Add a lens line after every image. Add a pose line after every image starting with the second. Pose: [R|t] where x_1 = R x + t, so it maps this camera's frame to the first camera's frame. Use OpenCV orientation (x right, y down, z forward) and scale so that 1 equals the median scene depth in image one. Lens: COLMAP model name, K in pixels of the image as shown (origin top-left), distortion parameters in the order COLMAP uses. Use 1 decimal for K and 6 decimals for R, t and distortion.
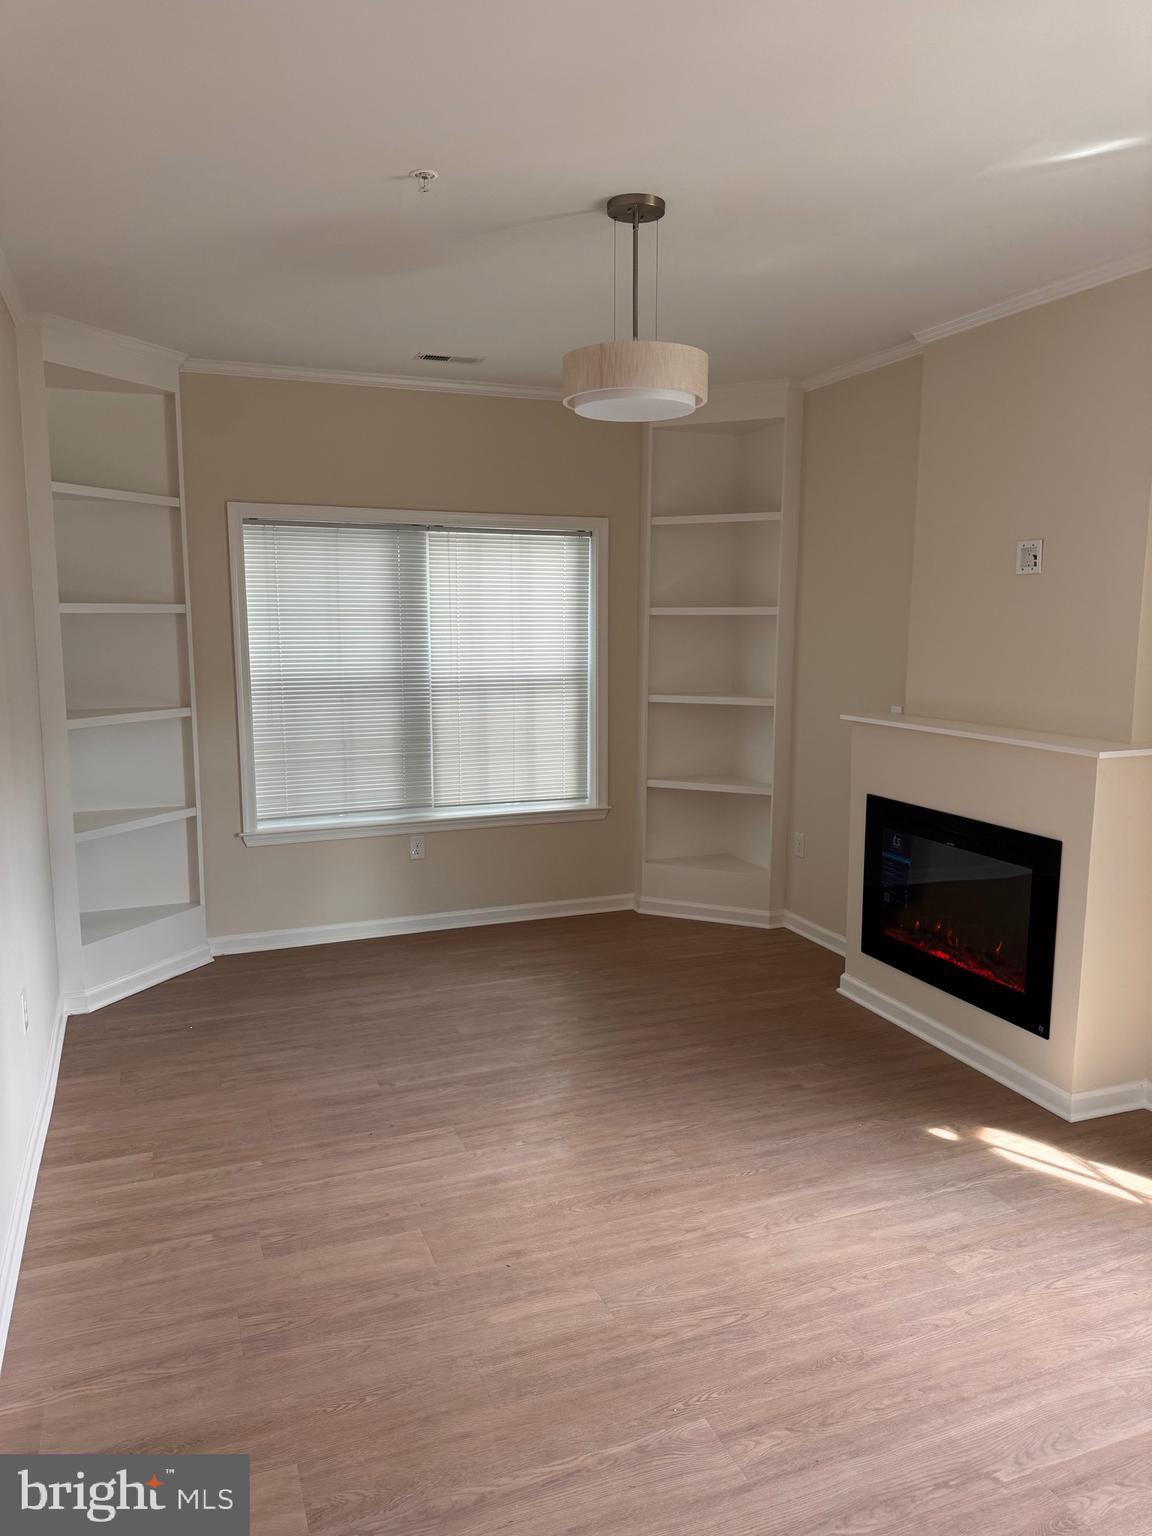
lens RADIAL K [[1092.7, 0, 581.8], [0, 1092.7, 771.0], [0, 0, 1]] dist [0.033538, -0.018336]
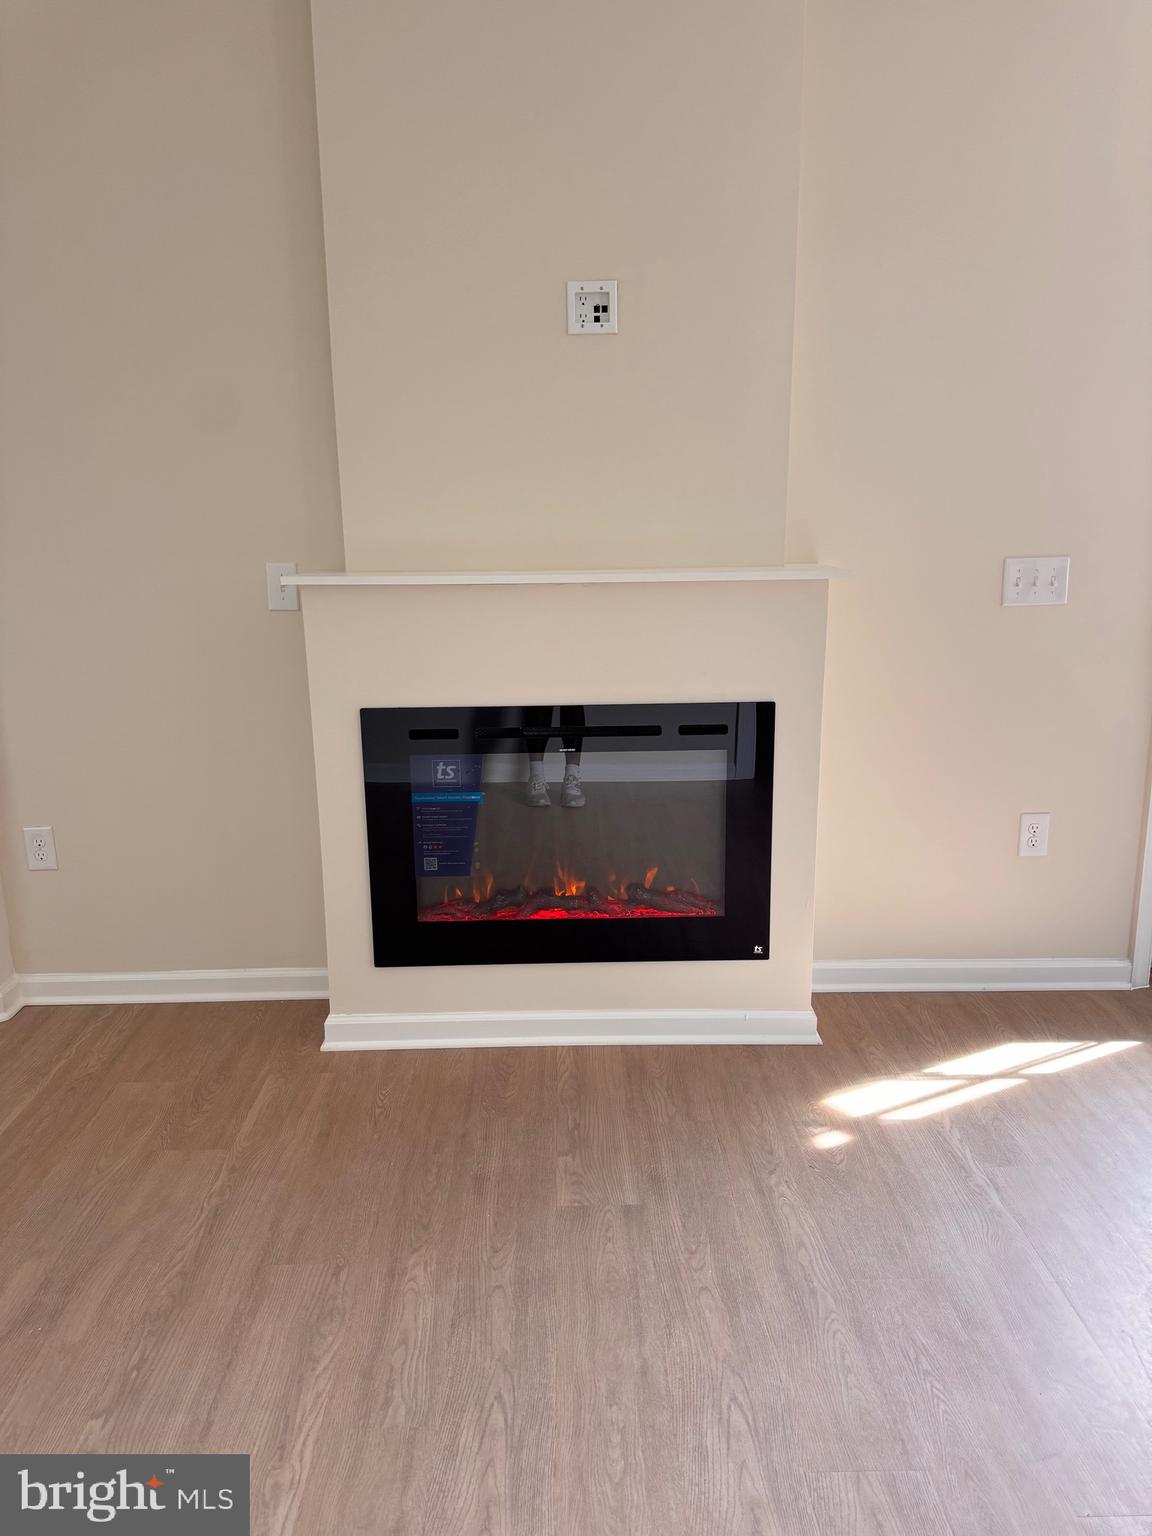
lens RADIAL K [[1092.7, 0, 574.7], [0, 1092.7, 764.8], [0, 0, 1]] dist [0.033538, -0.018336]
pose [[0.345455, -0.211238, 0.914352, -0.276442], [0.144292, 0.974707, 0.170666, -0.036898], [-0.927276, 0.072976, 0.367197, 0.783595]]
